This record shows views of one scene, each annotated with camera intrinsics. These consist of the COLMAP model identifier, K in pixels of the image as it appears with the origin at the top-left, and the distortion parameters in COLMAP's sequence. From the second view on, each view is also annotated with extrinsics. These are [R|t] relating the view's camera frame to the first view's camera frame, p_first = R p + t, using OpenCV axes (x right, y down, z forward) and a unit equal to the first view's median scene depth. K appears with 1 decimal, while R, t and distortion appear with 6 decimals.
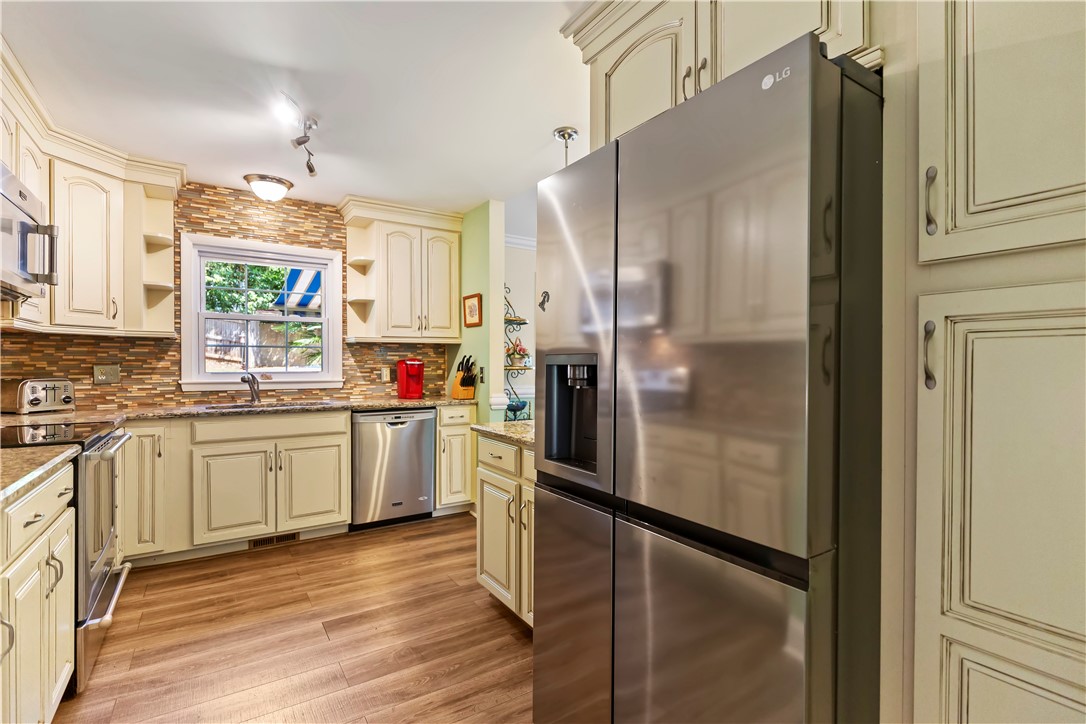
lens RADIAL K [[503.8, 0, 539.9], [0, 503.8, 366.2], [0, 0, 1]] dist [-0.000438, -0.000324]
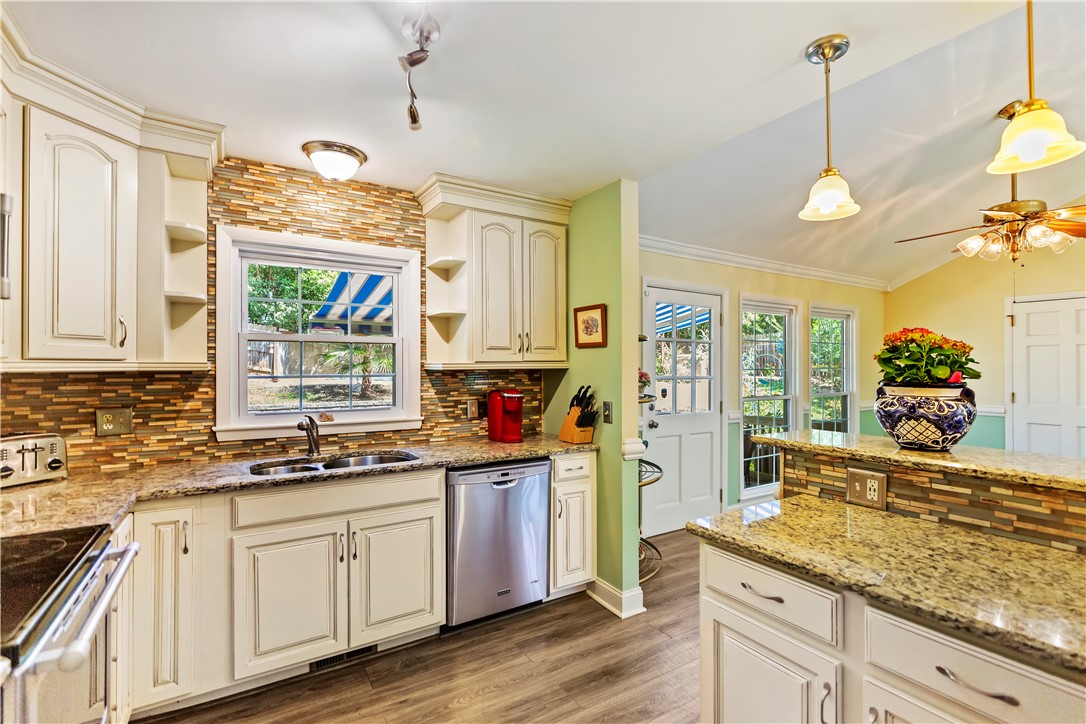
lens RADIAL K [[495.4, 0, 539.1], [0, 495.4, 365.4], [0, 0, 1]] dist [-0.001654, -0.000565]
pose [[0.999491, -0.003495, -0.031714, -0.219727], [0.003074, 0.999907, -0.013305, -0.049073], [0.031757, 0.013200, 0.999408, 0.295254]]
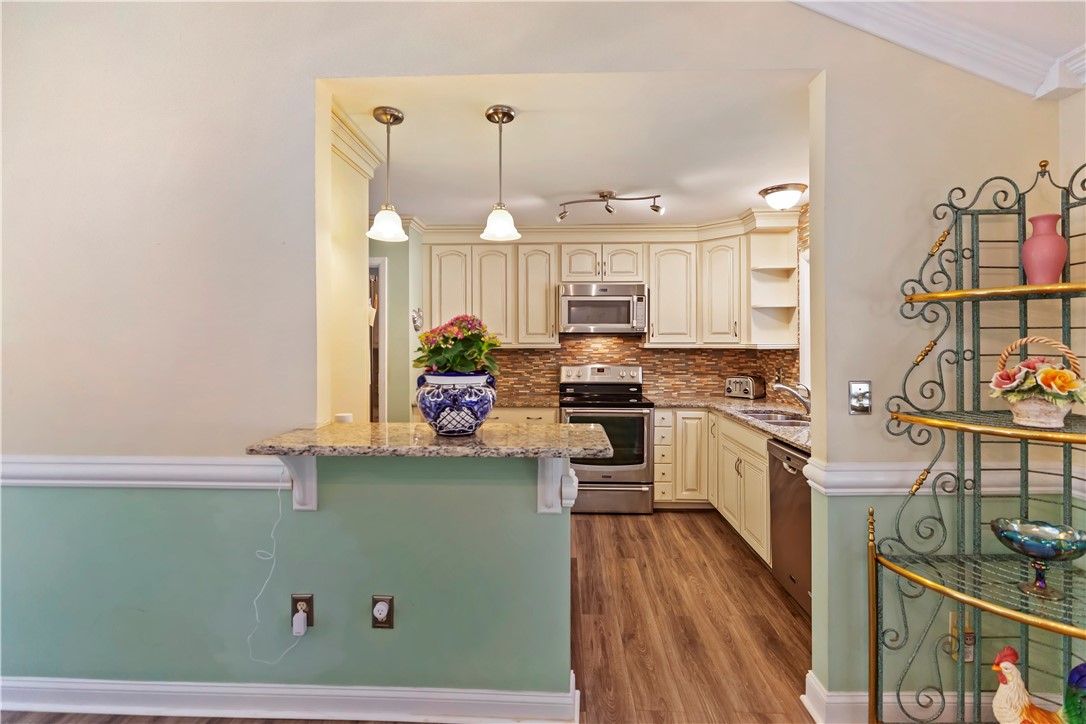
lens RADIAL K [[521.8, 0, 552.4], [0, 521.8, 338.3], [0, 0, 1]] dist [-0.003540, -0.000331]
pose [[-0.567471, -0.004004, -0.823384, 0.552684], [-0.006908, 0.999976, -0.000102, -0.072464], [0.823365, 0.005630, -0.567485, 1.199342]]
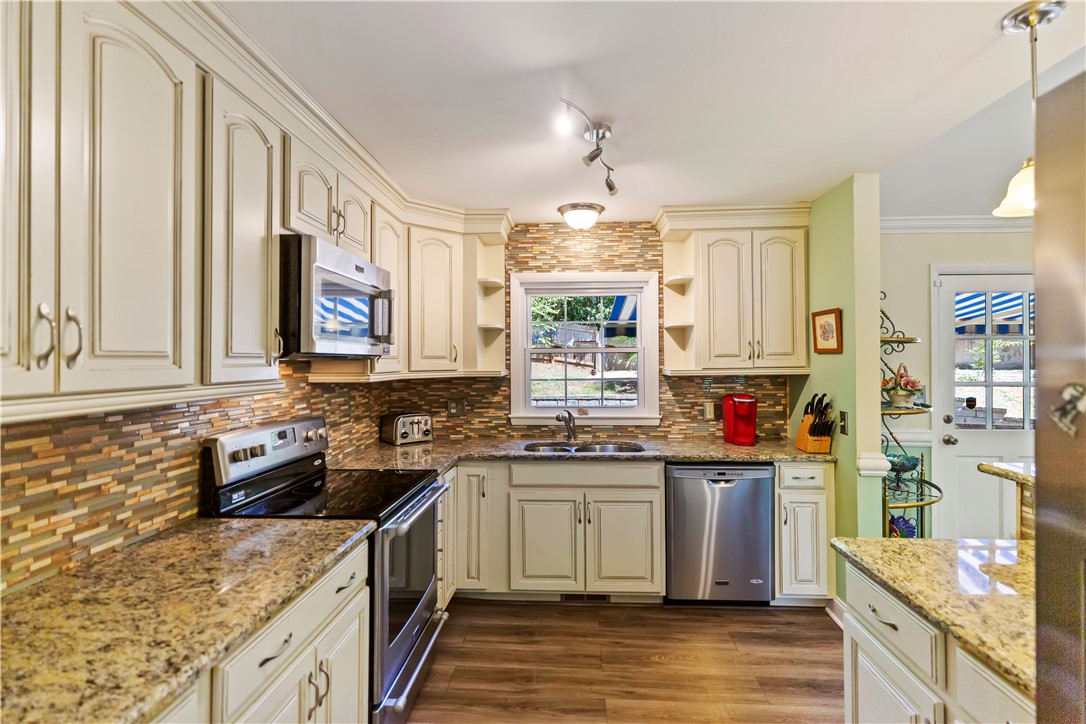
lens RADIAL K [[493.6, 0, 548.3], [0, 493.6, 356.4], [0, 0, 1]] dist [0.005995, -0.000321]
pose [[0.804182, -0.011475, -0.594273, -0.038889], [0.001819, 0.999856, -0.016845, -0.074264], [0.594381, 0.012465, 0.804087, 0.219742]]
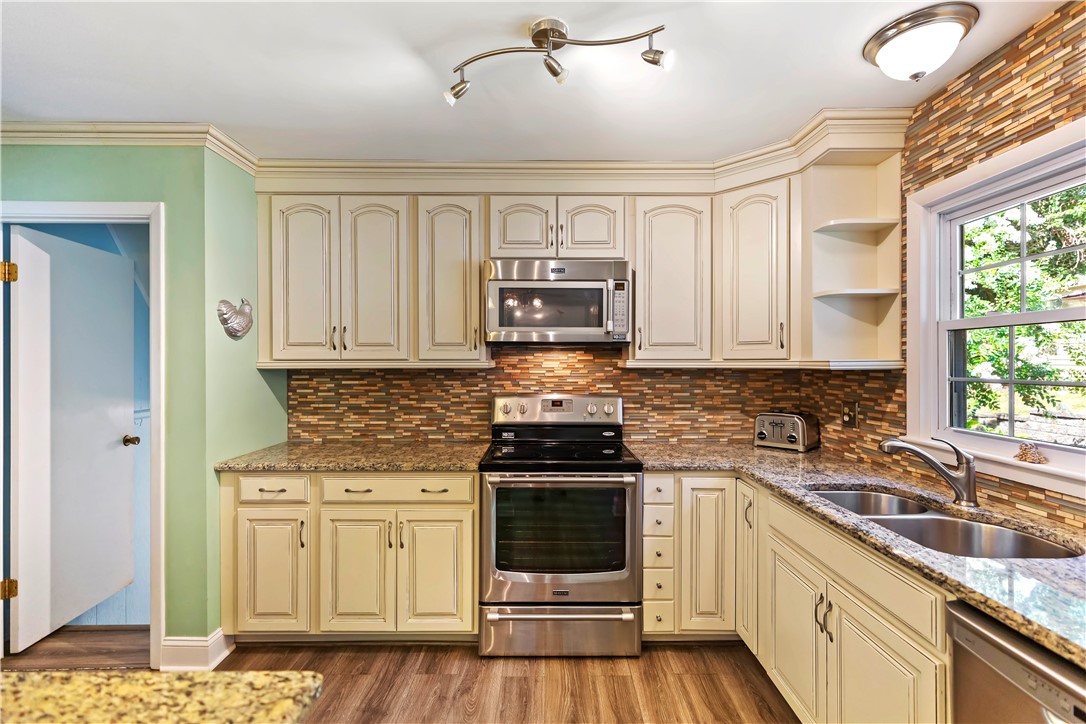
lens RADIAL K [[494.1, 0, 555.4], [0, 494.1, 362.3], [0, 0, 1]] dist [0.001968, 0.000015]
pose [[-0.539272, -0.002198, -0.842129, 0.032147], [-0.008774, 0.999957, 0.003008, -0.059570], [0.842086, 0.009011, -0.539268, 0.959518]]
